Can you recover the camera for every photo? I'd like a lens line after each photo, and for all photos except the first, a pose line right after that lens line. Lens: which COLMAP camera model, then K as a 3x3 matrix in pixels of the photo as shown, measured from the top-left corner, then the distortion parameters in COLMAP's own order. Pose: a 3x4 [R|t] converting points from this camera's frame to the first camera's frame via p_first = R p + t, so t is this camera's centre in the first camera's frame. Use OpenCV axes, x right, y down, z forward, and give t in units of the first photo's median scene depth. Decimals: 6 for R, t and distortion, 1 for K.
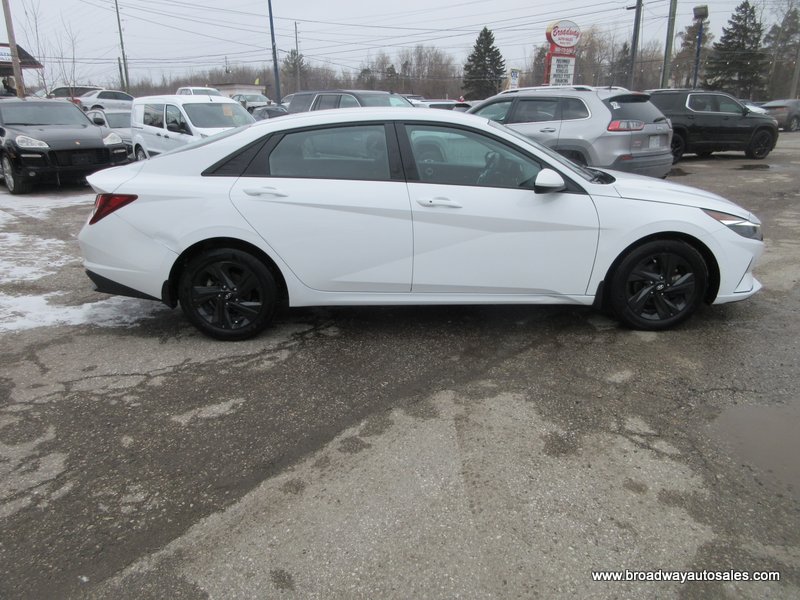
lens RADIAL K [[601.4, 0, 406.4], [0, 601.4, 301.1], [0, 0, 1]] dist [0.013240, -0.005595]
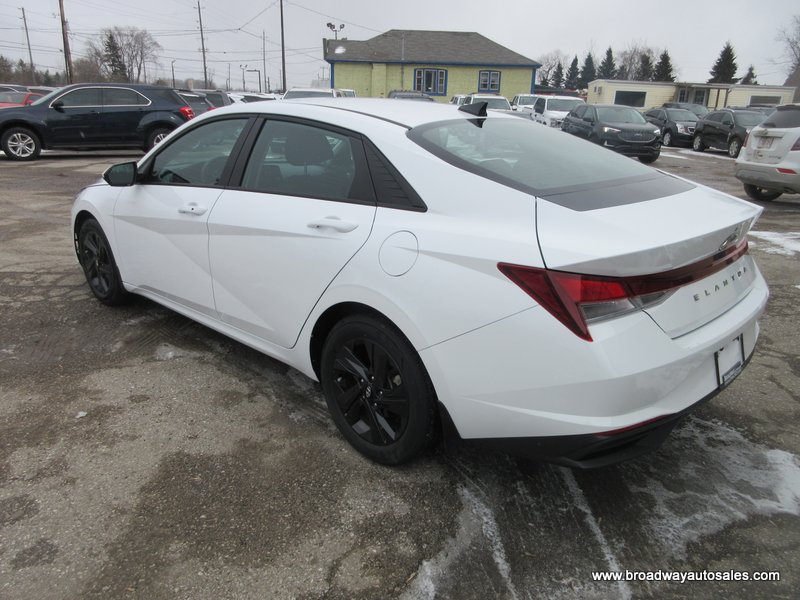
lens RADIAL K [[601.4, 0, 399.9], [0, 601.4, 302.2], [0, 0, 1]] dist [0.013240, -0.005595]
pose [[-0.703090, -0.226468, 0.674075, -0.707428], [0.199833, 0.846807, 0.492935, -0.514671], [-0.682445, 0.481281, -0.550125, 1.655322]]
